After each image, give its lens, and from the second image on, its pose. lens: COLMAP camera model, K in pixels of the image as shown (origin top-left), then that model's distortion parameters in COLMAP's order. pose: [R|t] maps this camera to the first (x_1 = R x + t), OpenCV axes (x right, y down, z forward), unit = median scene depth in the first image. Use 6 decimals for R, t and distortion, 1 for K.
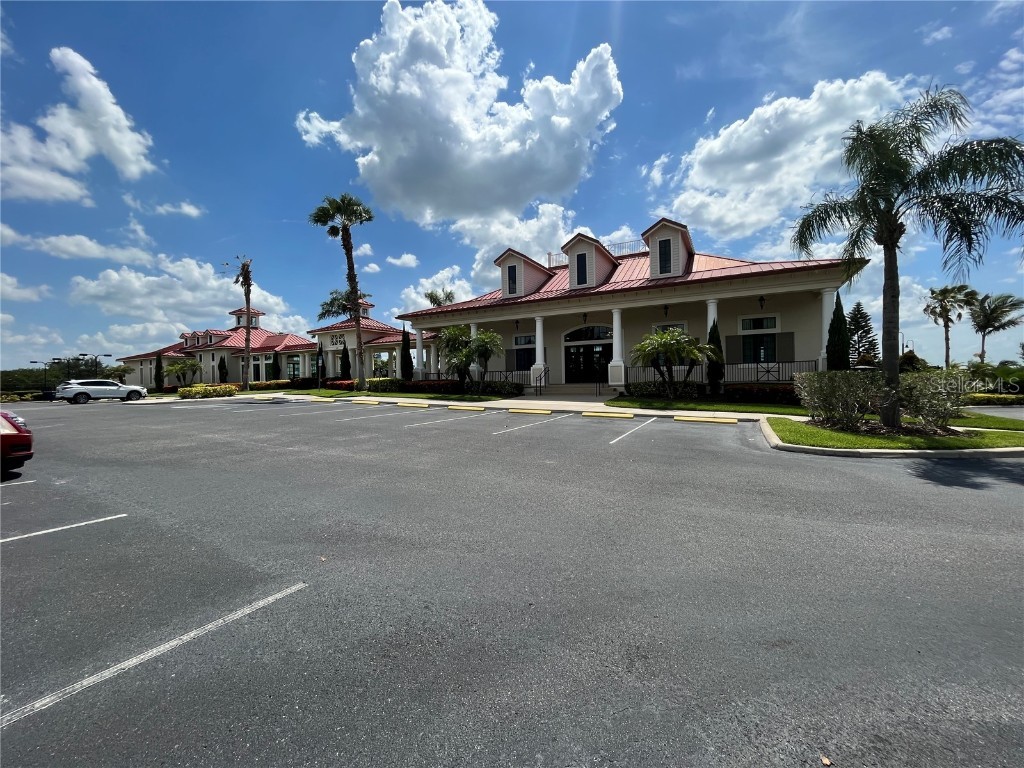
lens RADIAL K [[408.8, 0, 510.3], [0, 408.8, 404.0], [0, 0, 1]] dist [-0.026599, 0.000444]
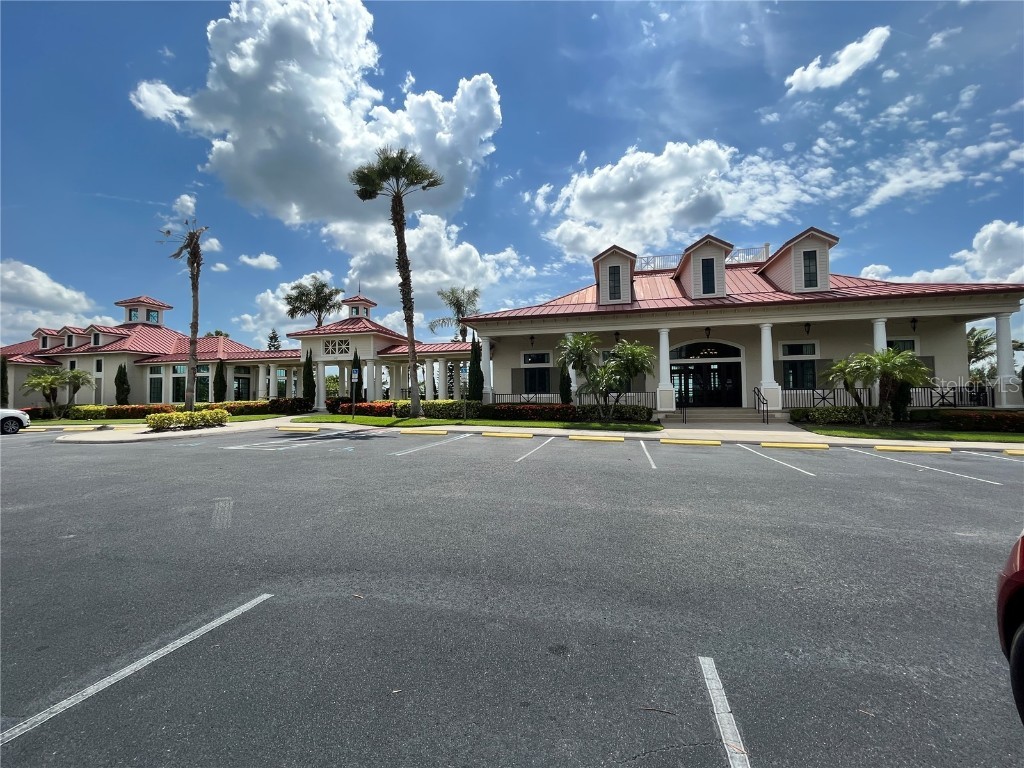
lens RADIAL K [[440.9, 0, 512.0], [0, 440.9, 384.0], [0, 0, 1]] dist [-0.031582, -0.000443]
pose [[0.961185, 0.016525, 0.275410, -0.283116], [0.010970, 0.995126, -0.097997, -0.008755], [-0.275688, 0.097214, 0.956319, 0.138639]]
